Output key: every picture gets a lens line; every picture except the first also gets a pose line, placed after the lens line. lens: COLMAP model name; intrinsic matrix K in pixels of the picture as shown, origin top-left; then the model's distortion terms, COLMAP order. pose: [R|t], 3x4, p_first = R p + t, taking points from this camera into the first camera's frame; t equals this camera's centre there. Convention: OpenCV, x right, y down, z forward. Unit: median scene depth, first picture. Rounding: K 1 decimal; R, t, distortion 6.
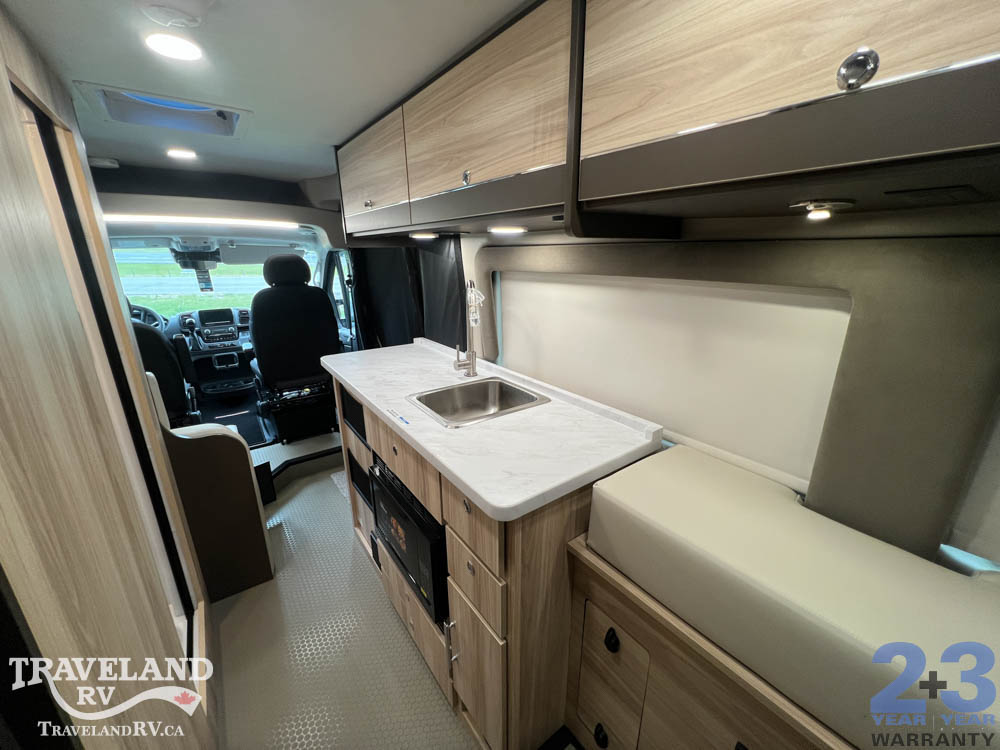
lens RADIAL K [[398.2, 0, 498.2], [0, 398.2, 373.6], [0, 0, 1]] dist [-0.001264, 0.000369]
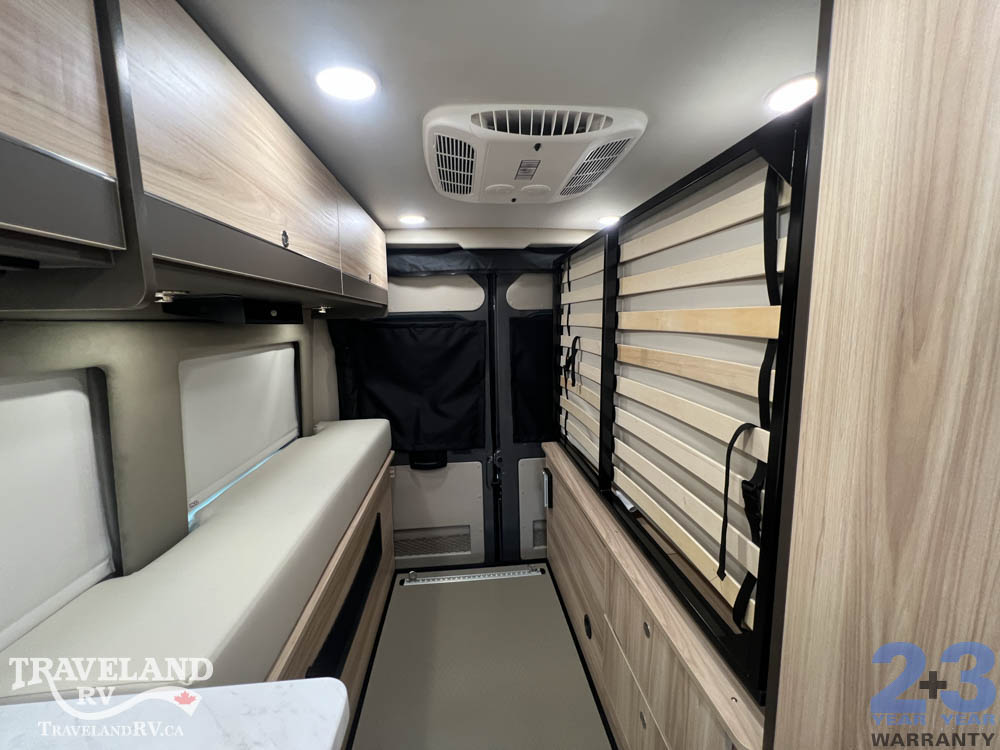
lens RADIAL K [[398.2, 0, 498.2], [0, 398.2, 373.6], [0, 0, 1]] dist [-0.001264, 0.000369]
pose [[-0.853928, -0.048154, 0.518159, -0.209158], [0.177521, 0.909028, 0.377033, -0.137567], [-0.489177, 0.413943, -0.767696, 0.441966]]
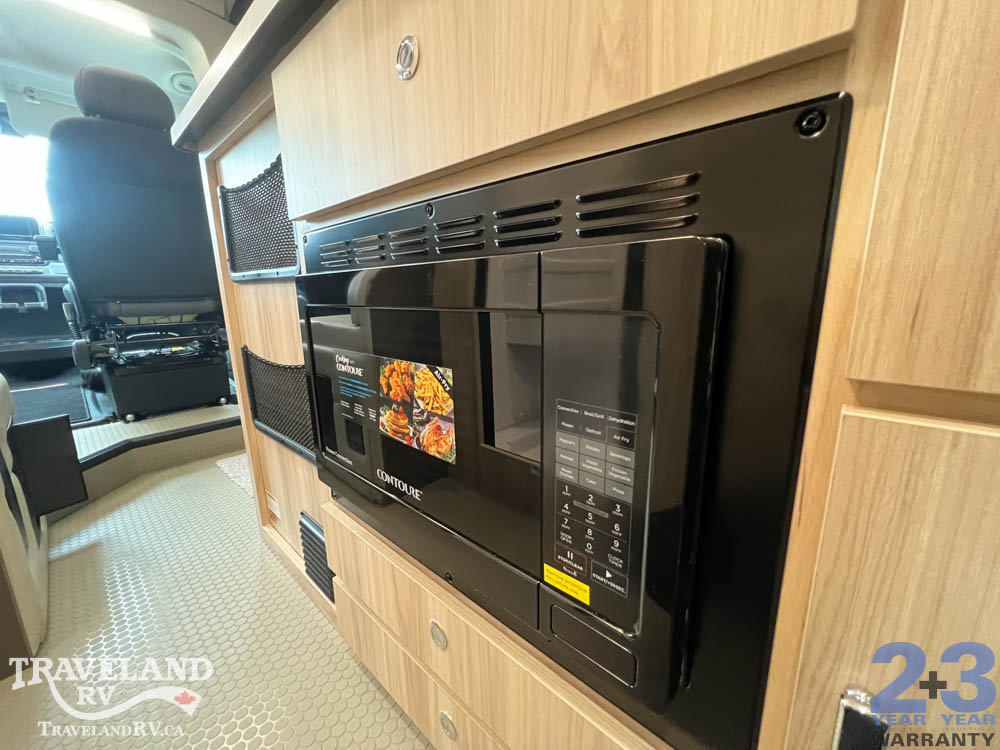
lens RADIAL K [[399.1, 0, 497.6], [0, 399.1, 374.1], [0, 0, 1]] dist [-0.002255, -0.000295]
pose [[0.980880, -0.055225, 0.186614, -0.164638], [0.071940, 0.993864, -0.084014, 0.273376], [-0.180829, 0.095832, 0.978834, 0.466797]]
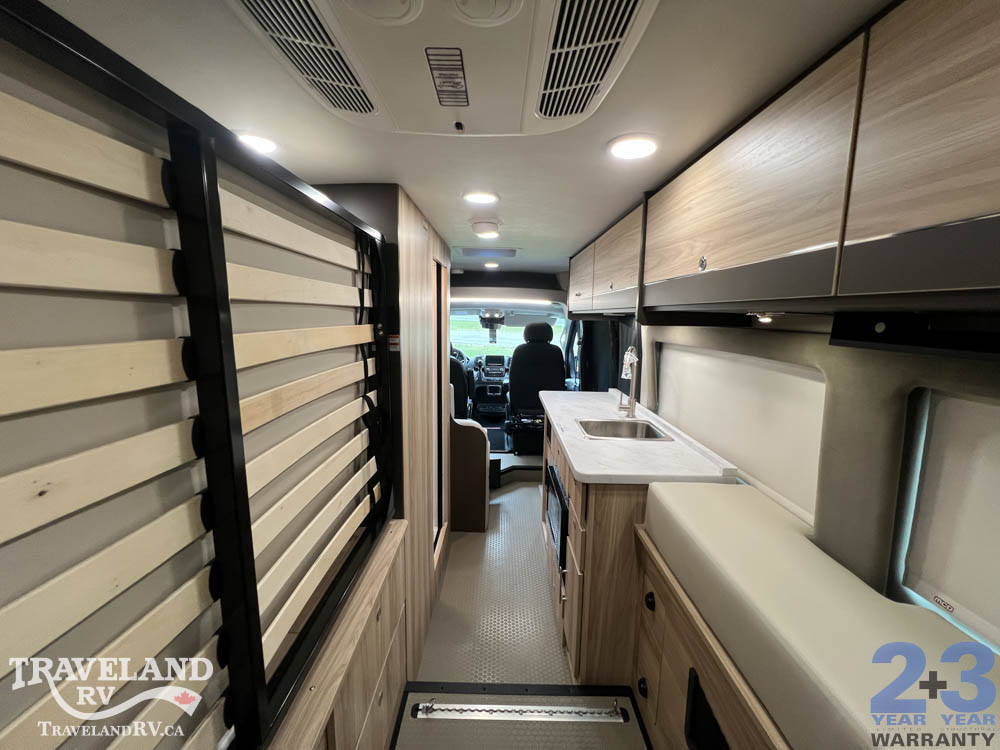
lens RADIAL K [[398.2, 0, 498.2], [0, 398.2, 373.6], [0, 0, 1]] dist [-0.001264, 0.000369]
pose [[0.802598, 0.105907, -0.587043, 0.262944], [-0.193769, 0.977033, -0.088654, 0.050943], [0.564172, 0.184905, 0.804687, -0.259979]]
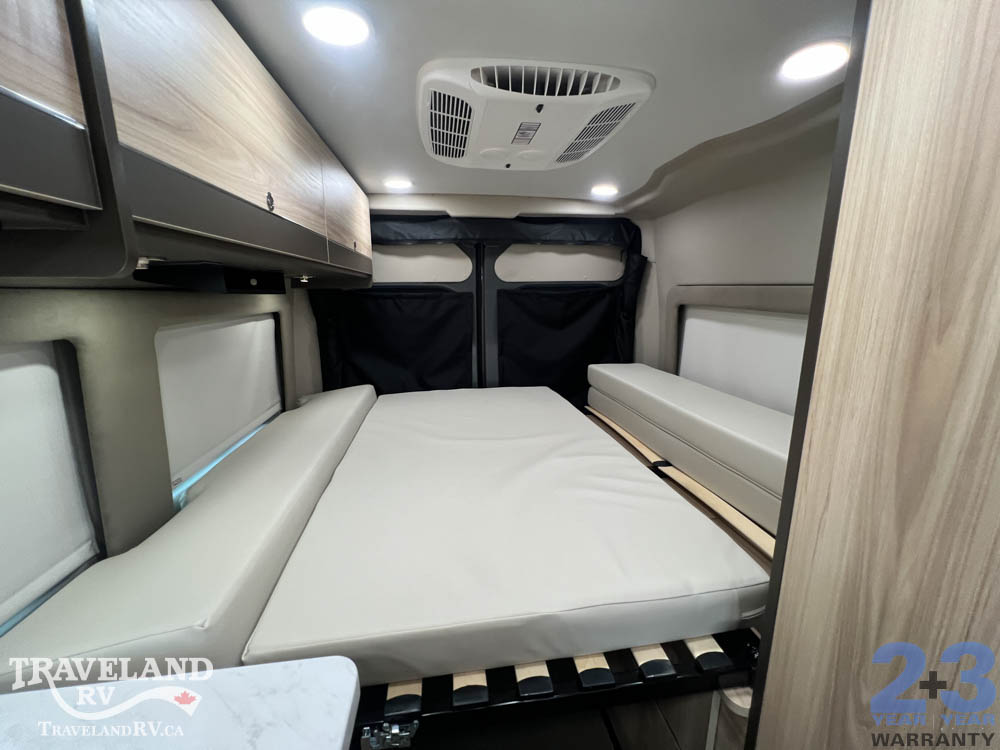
lens RADIAL K [[398.2, 0, 498.2], [0, 398.2, 373.6], [0, 0, 1]] dist [-0.001264, 0.000369]
pose [[-0.878804, -0.087417, 0.469107, -0.186949], [0.151470, 0.881132, 0.447955, -0.140388], [-0.452504, 0.464720, -0.761101, 0.443106]]
